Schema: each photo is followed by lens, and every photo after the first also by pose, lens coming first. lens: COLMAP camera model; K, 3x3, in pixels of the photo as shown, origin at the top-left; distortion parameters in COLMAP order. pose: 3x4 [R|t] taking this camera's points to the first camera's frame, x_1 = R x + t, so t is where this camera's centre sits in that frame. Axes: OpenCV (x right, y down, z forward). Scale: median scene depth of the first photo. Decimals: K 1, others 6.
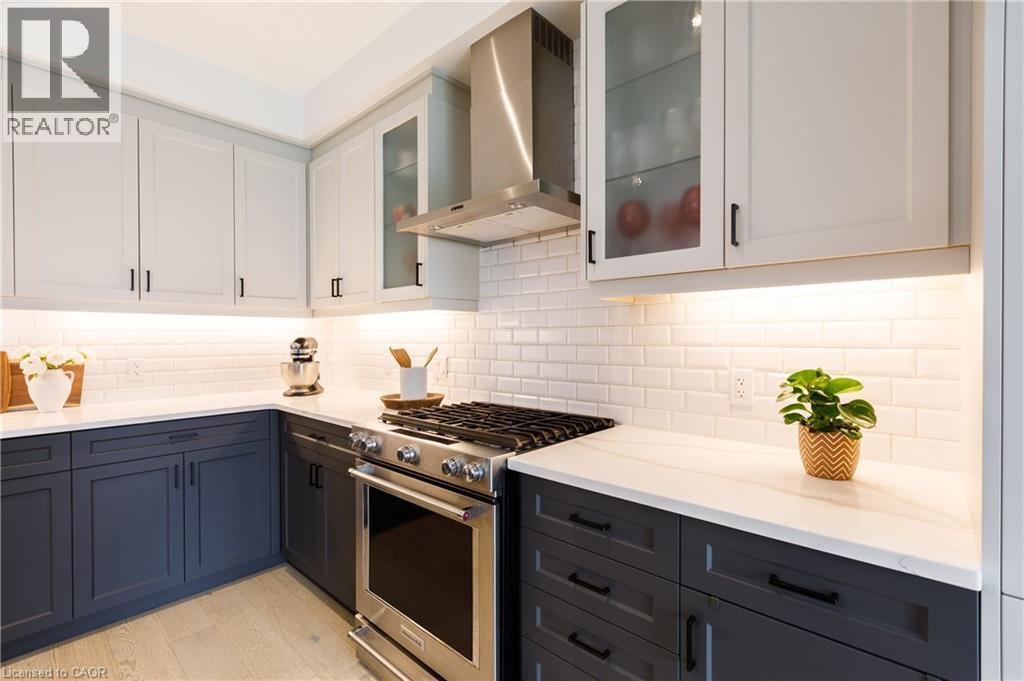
lens RADIAL K [[463.3, 0, 518.5], [0, 463.3, 341.4], [0, 0, 1]] dist [-0.002927, -0.000850]
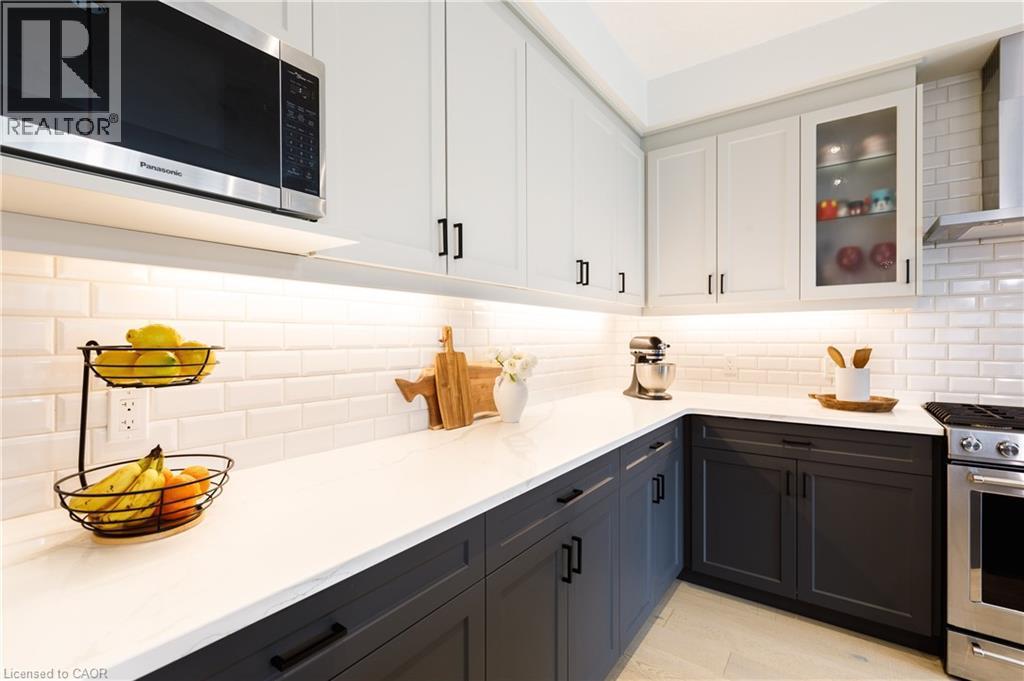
lens RADIAL K [[463.3, 0, 511.1], [0, 463.3, 340.4], [0, 0, 1]] dist [-0.002927, -0.000850]
pose [[0.994625, 0.000566, 0.103540, -1.336097], [-0.000254, 0.999995, -0.003026, 0.002973], [-0.103542, 0.002983, 0.994621, 0.150382]]
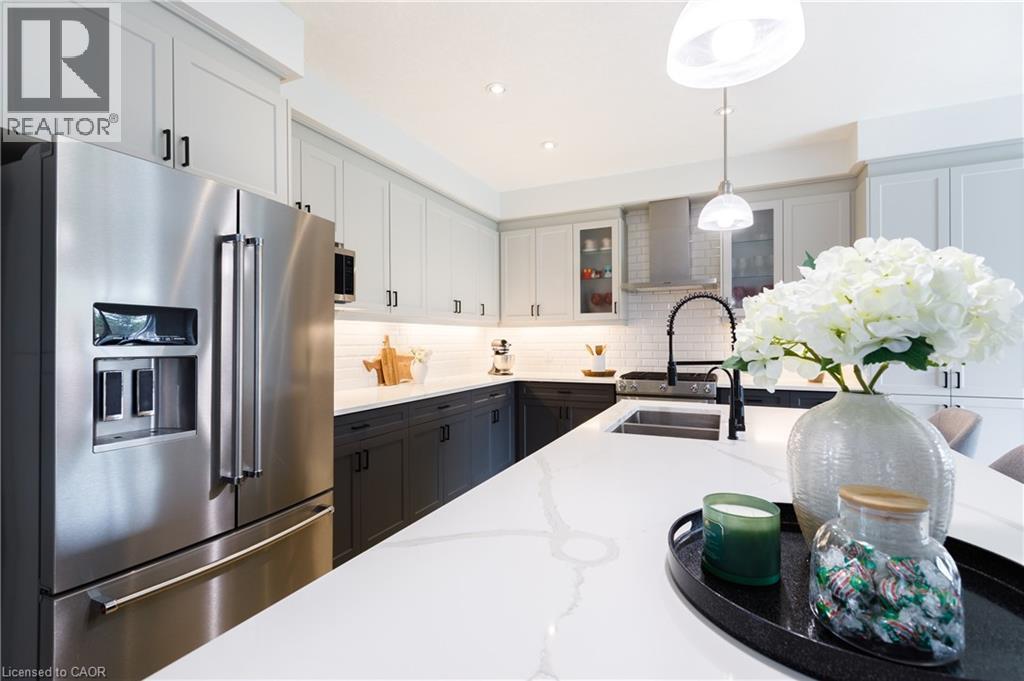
lens RADIAL K [[463.3, 0, 514.4], [0, 463.3, 340.5], [0, 0, 1]] dist [-0.002927, -0.000850]
pose [[0.956421, -0.002632, 0.291980, -1.425969], [0.004702, 0.999969, -0.006387, 0.008462], [-0.291954, 0.007481, 0.956403, -0.913783]]
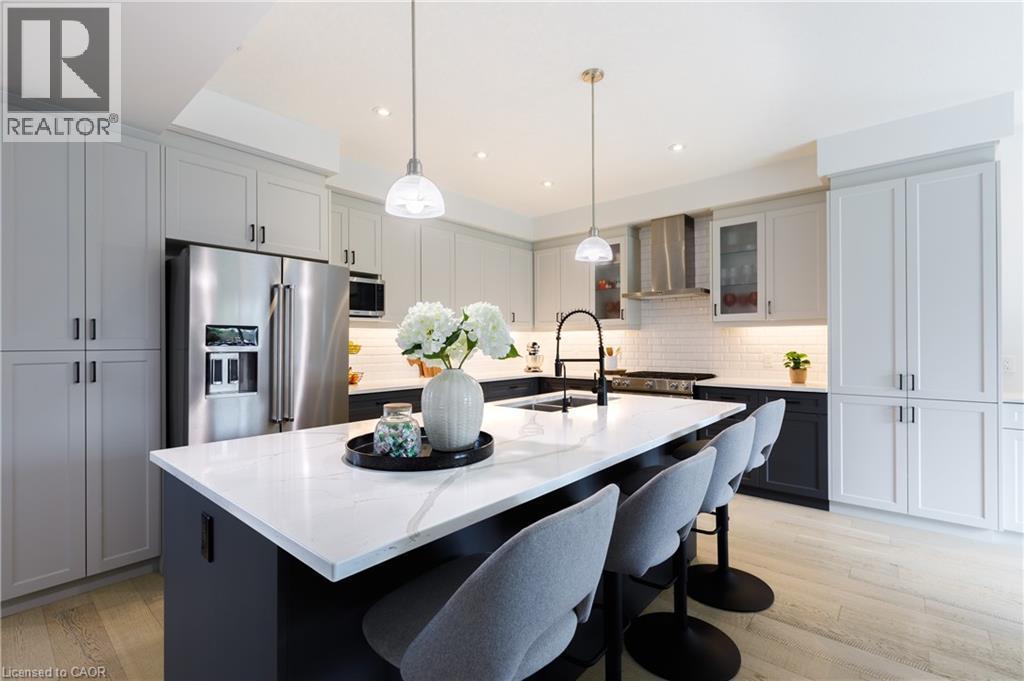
lens RADIAL K [[463.3, 0, 513.5], [0, 463.3, 342.0], [0, 0, 1]] dist [-0.002927, -0.000850]
pose [[0.999796, -0.001122, 0.020175, -0.933866], [0.001279, 0.999969, -0.007764, 0.009055], [-0.020166, 0.007788, 0.999766, -1.480287]]
